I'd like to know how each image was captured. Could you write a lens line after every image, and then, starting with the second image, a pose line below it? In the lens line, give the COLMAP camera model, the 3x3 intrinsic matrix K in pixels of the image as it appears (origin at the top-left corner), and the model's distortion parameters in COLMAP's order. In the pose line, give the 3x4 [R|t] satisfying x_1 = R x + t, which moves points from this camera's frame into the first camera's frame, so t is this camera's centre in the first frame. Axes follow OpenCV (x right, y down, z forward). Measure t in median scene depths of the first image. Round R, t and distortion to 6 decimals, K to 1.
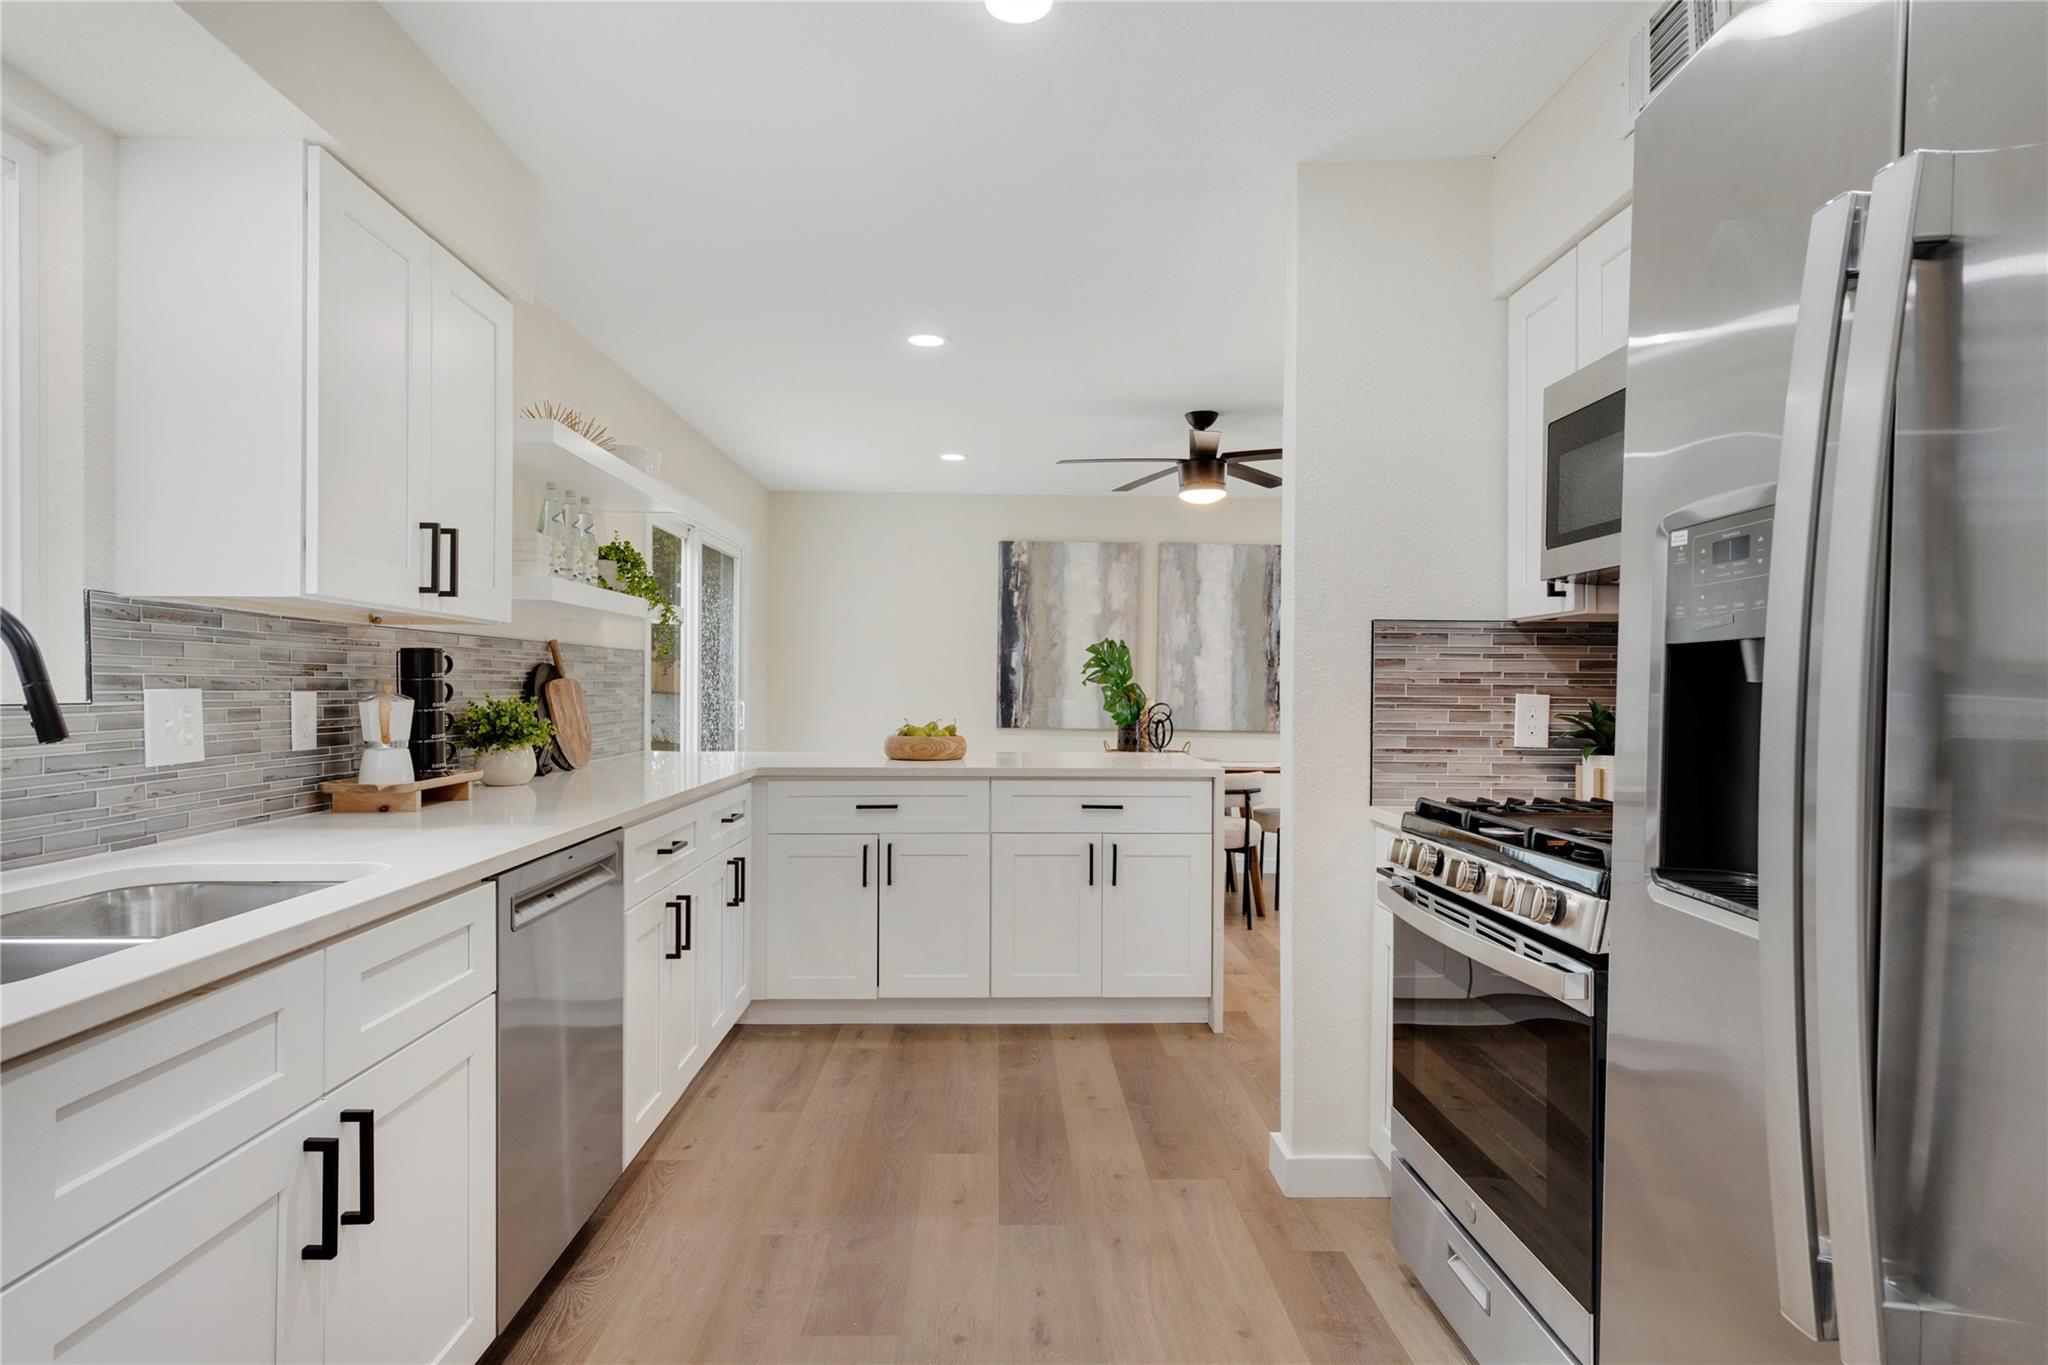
lens RADIAL K [[1119.4, 0, 1024.0], [0, 1119.4, 682.5], [0, 0, 1]] dist [0.005427, 0.000993]
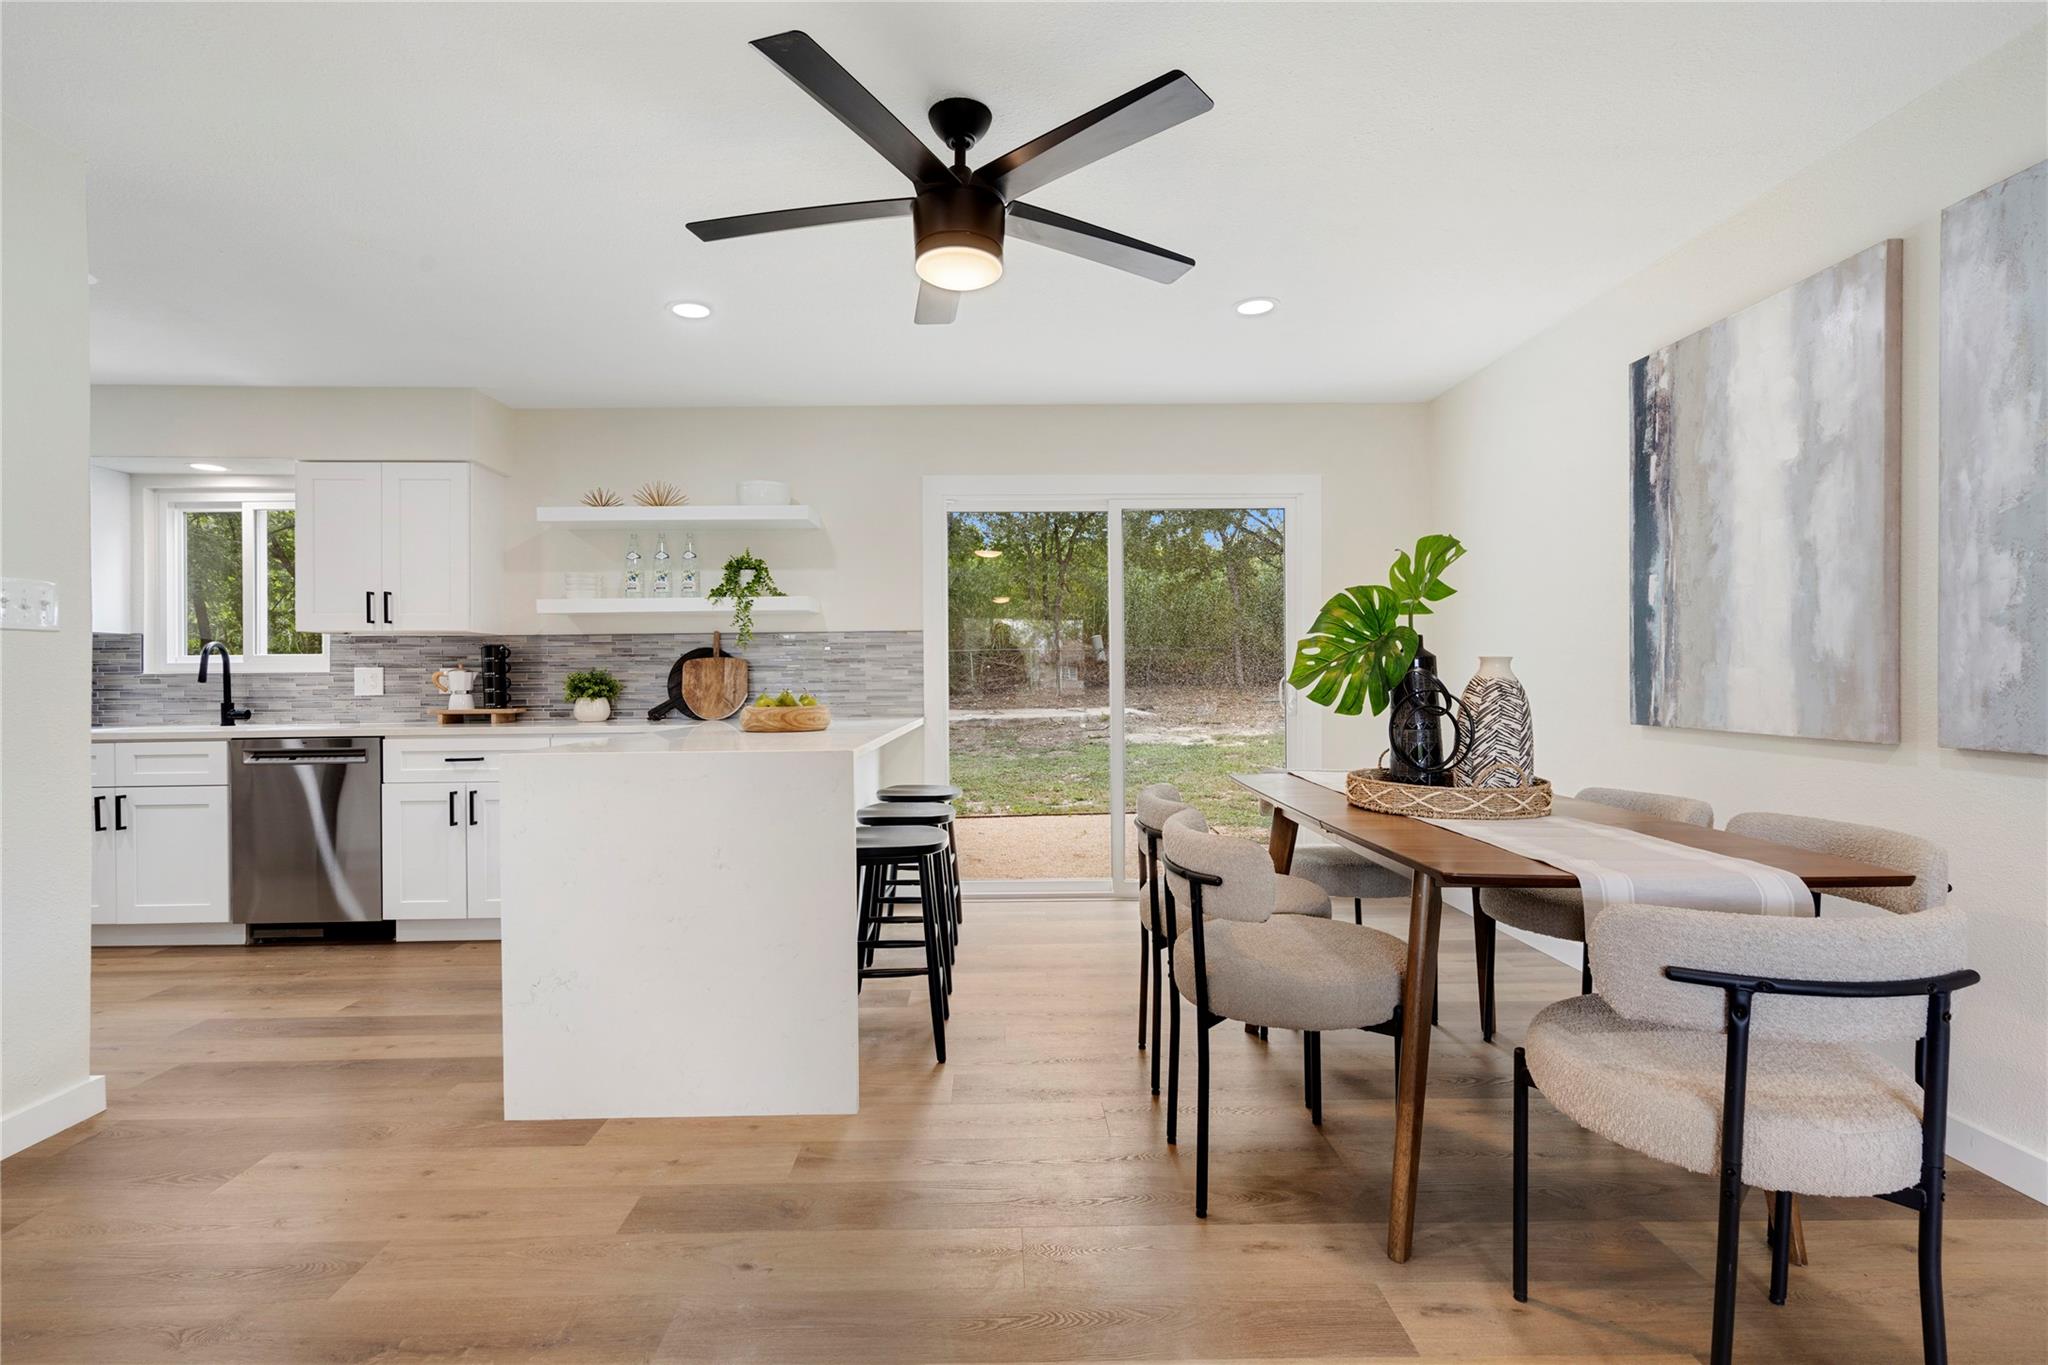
lens RADIAL K [[947.5, 0, 1013.0], [0, 947.5, 684.4], [0, 0, 1]] dist [0.001856, 0.000750]
pose [[-0.011608, -0.001273, -0.999932, 0.755435], [0.012301, 0.999923, -0.001416, 0.034347], [0.999857, -0.012316, -0.011592, 1.287075]]
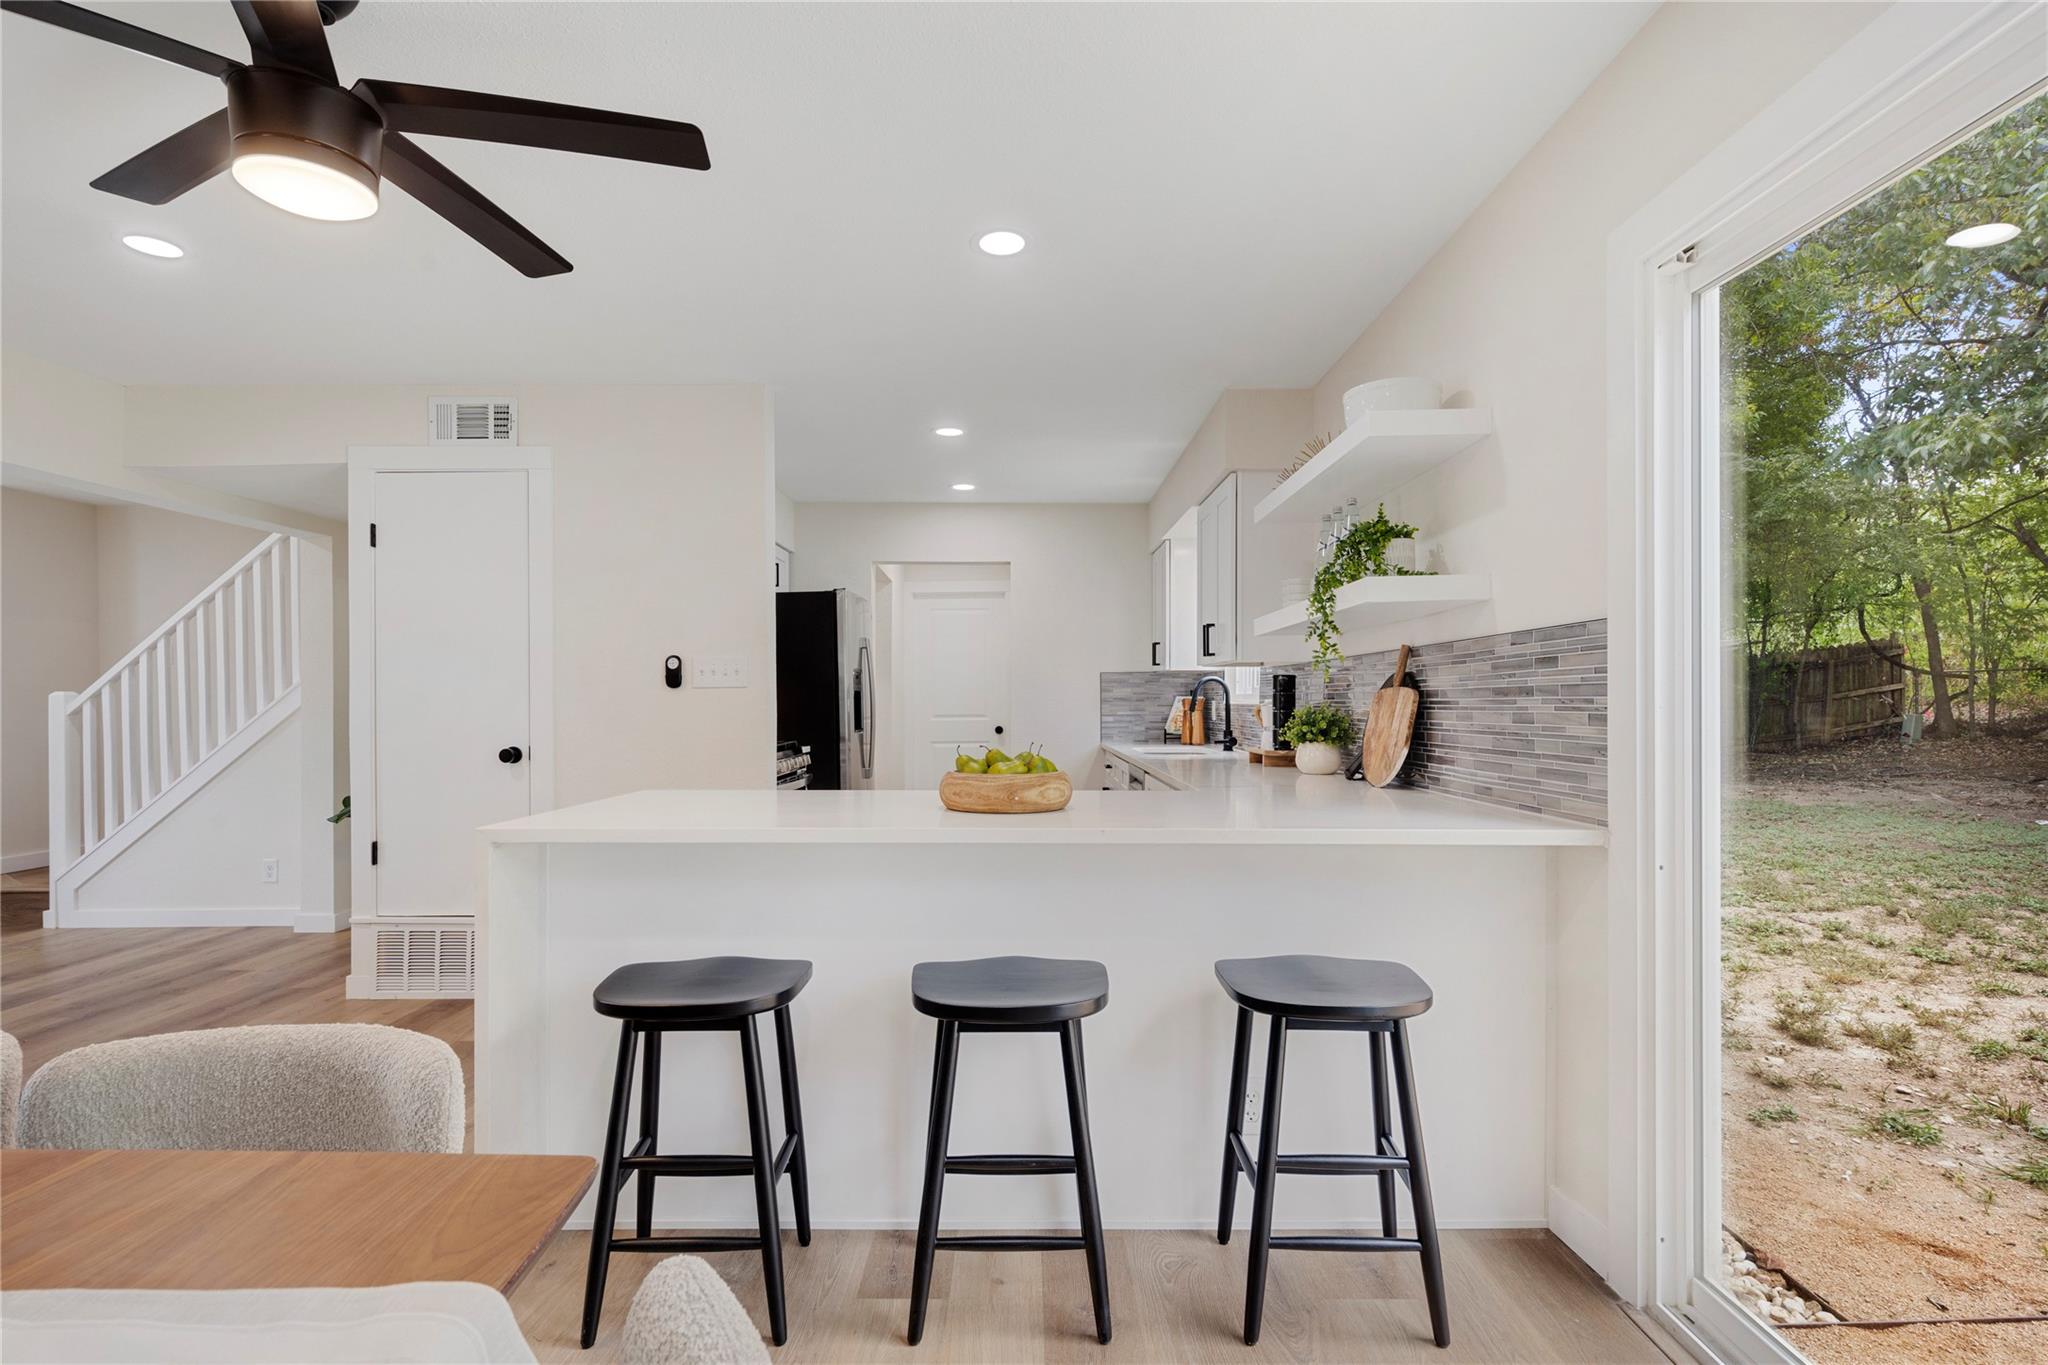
lens RADIAL K [[969.5, 0, 999.9], [0, 969.5, 703.1], [0, 0, 1]] dist [0.003168, 0.000290]
pose [[-0.999281, -0.003874, 0.037705, -0.104026], [-0.003964, 0.999989, -0.002311, 0.011083], [-0.037696, -0.002459, -0.999286, 1.648630]]
